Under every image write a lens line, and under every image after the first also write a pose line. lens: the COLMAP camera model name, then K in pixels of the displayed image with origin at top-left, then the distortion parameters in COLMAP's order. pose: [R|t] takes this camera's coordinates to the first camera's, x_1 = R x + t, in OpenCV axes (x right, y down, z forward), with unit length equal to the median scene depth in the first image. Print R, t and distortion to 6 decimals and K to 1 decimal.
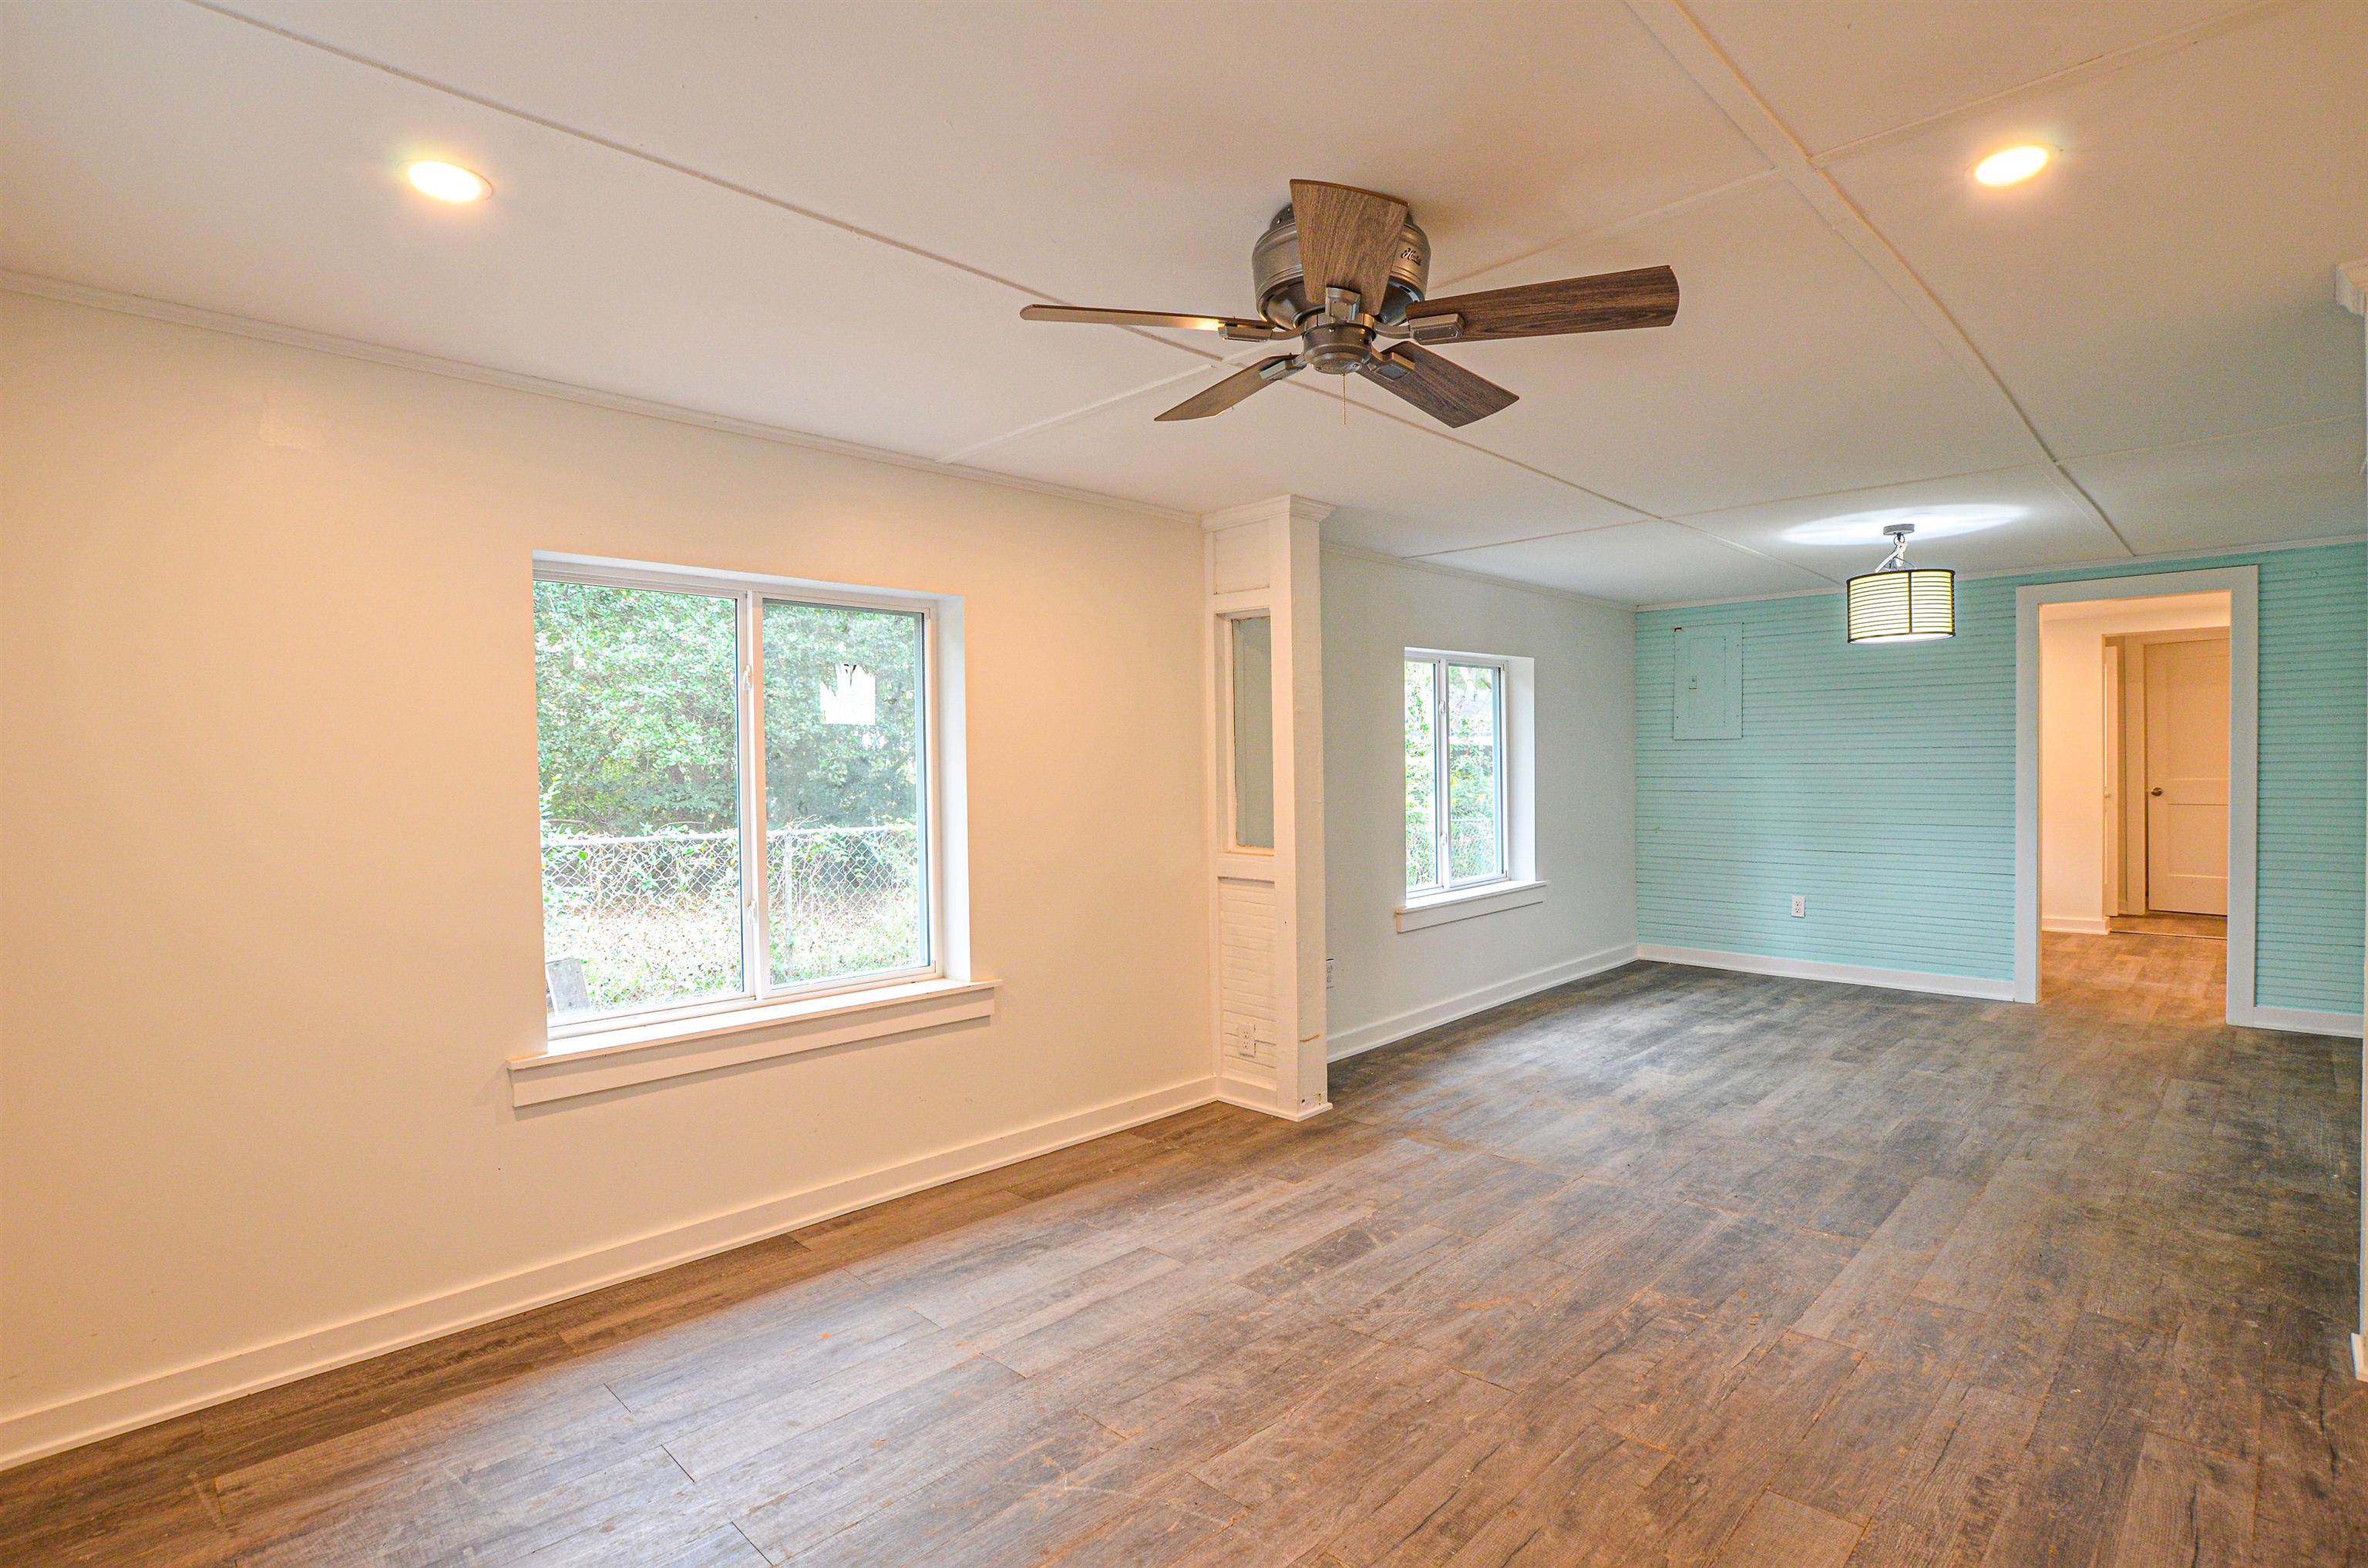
lens RADIAL K [[1149.2, 0, 1198.7], [0, 1149.2, 788.4], [0, 0, 1]] dist [-0.024355, 0.000764]
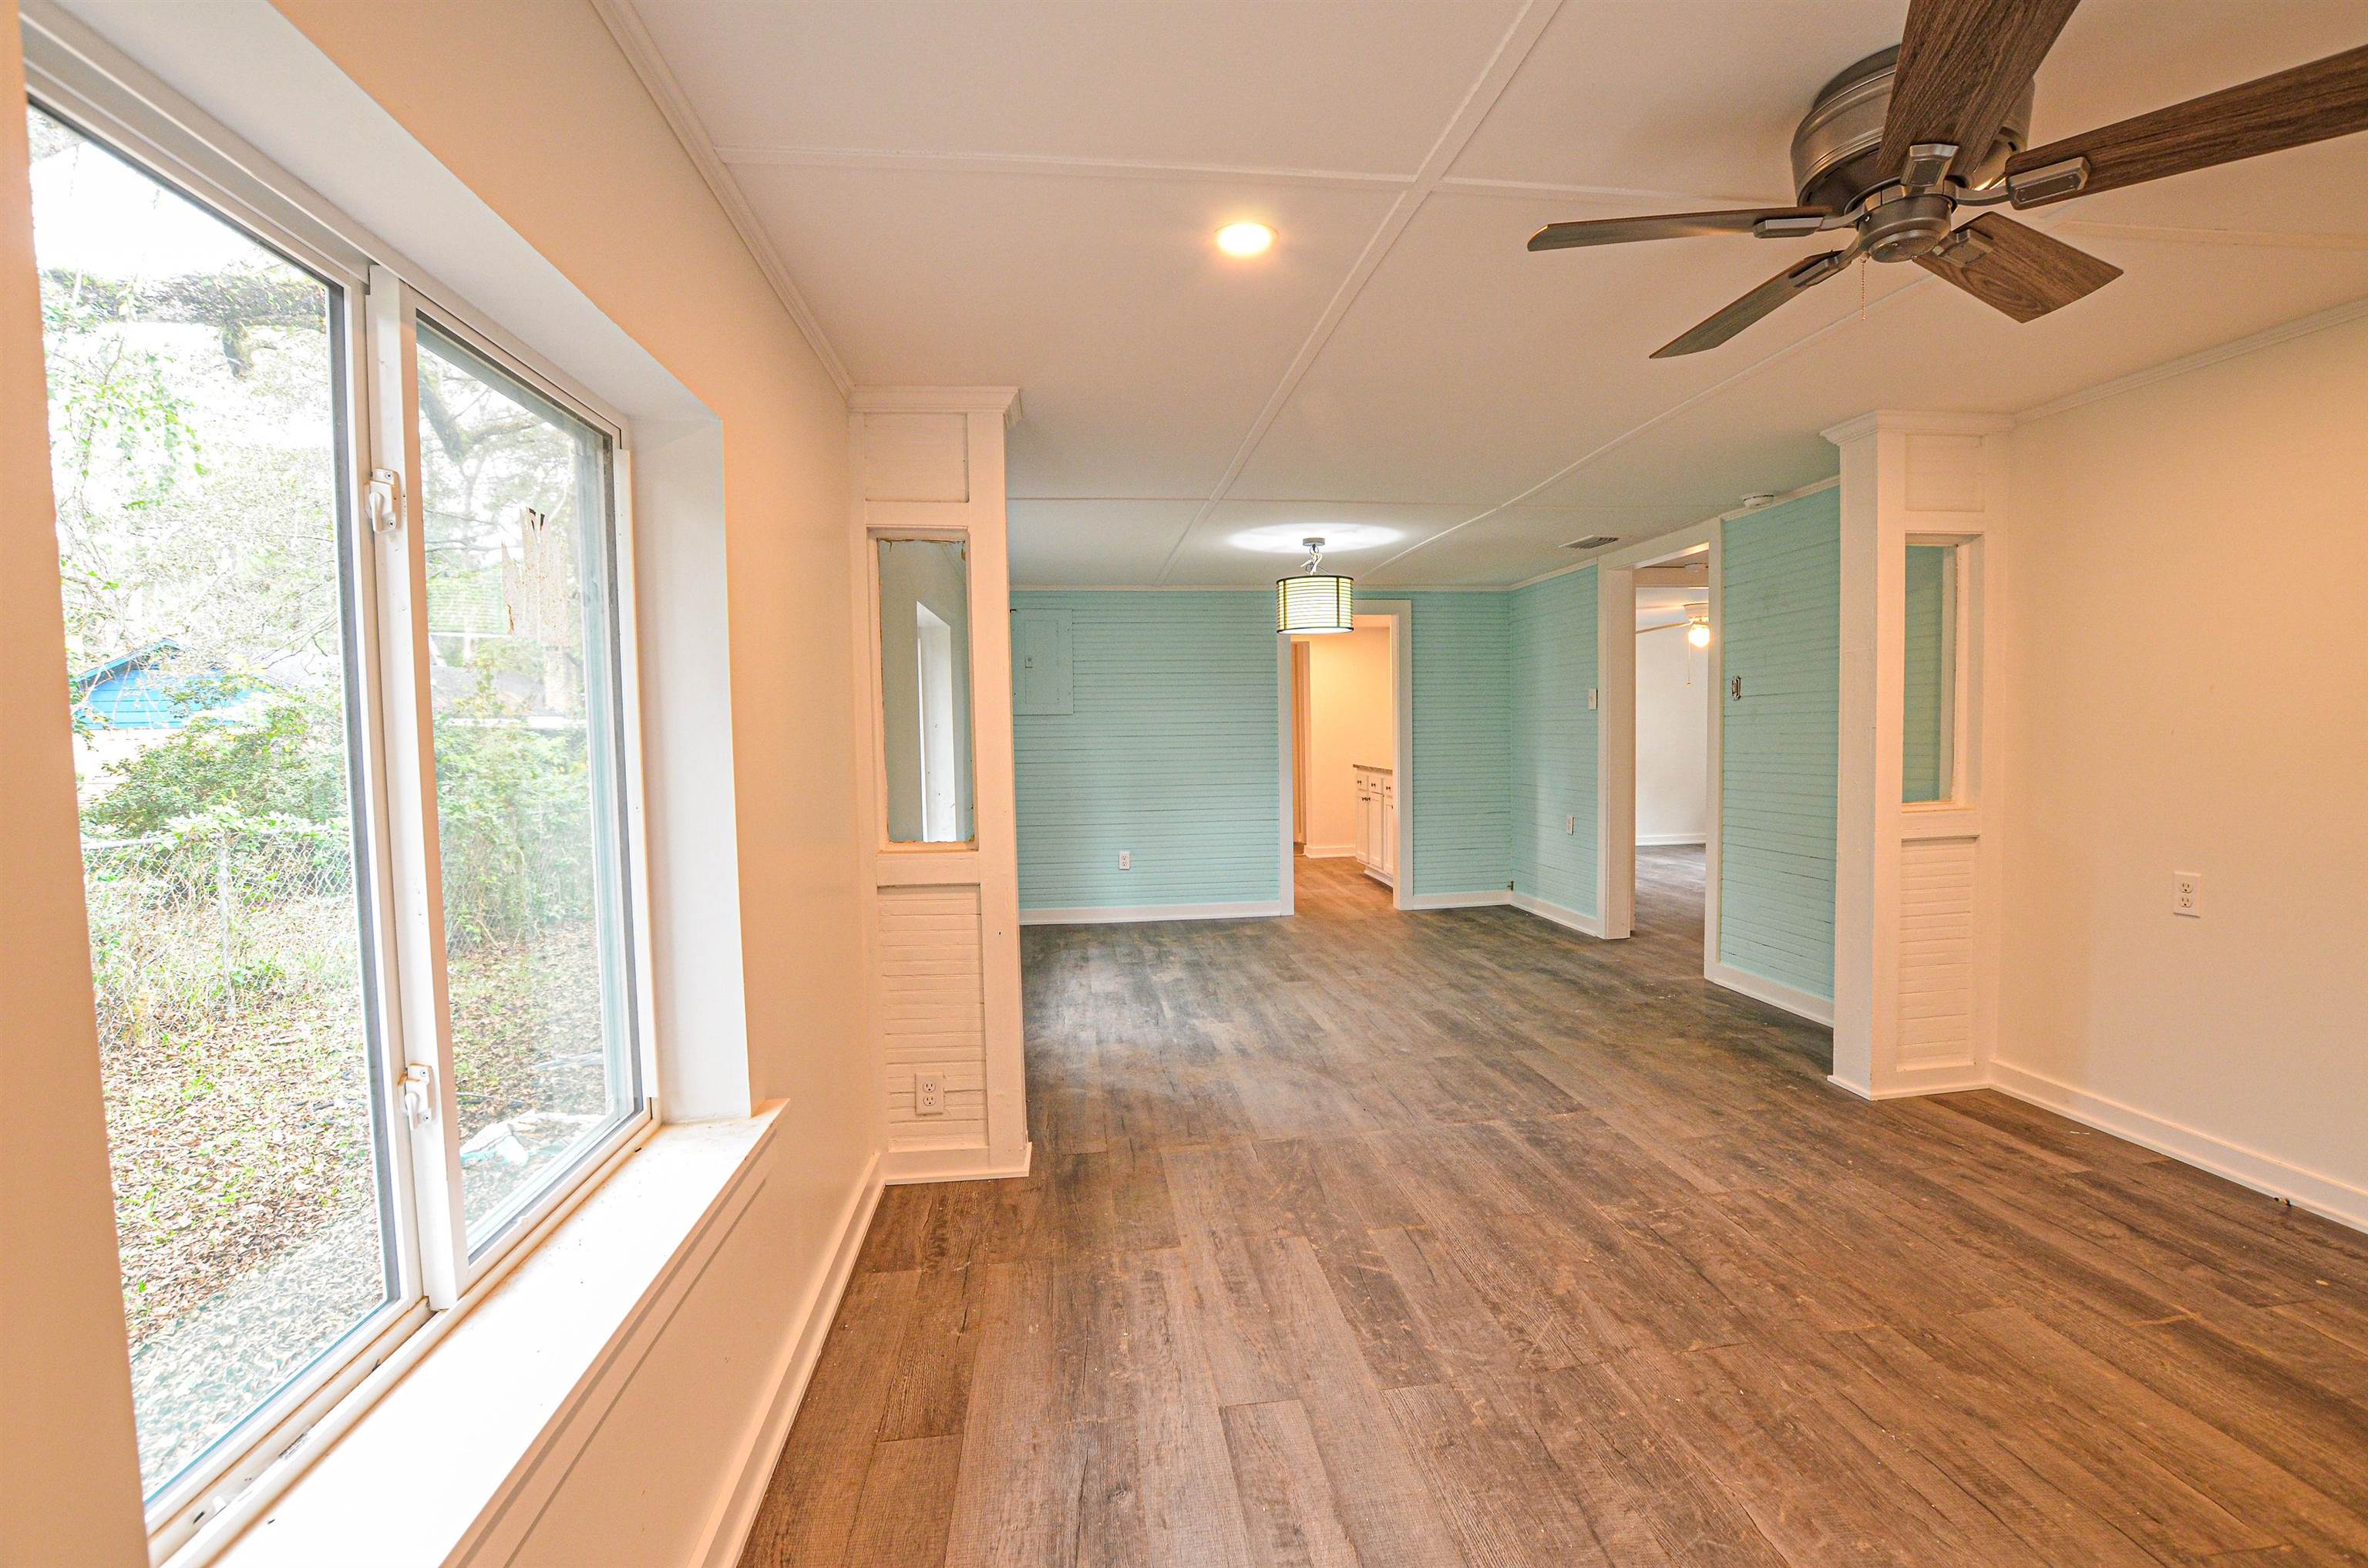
lens RADIAL K [[1040.6, 0, 1197.3], [0, 1040.6, 786.5], [0, 0, 1]] dist [-0.035794, 0.008136]
pose [[0.622772, -0.040935, 0.781332, -0.347084], [0.027799, 0.999158, 0.030189, -0.001327], [-0.781910, 0.002919, 0.623385, 0.397508]]
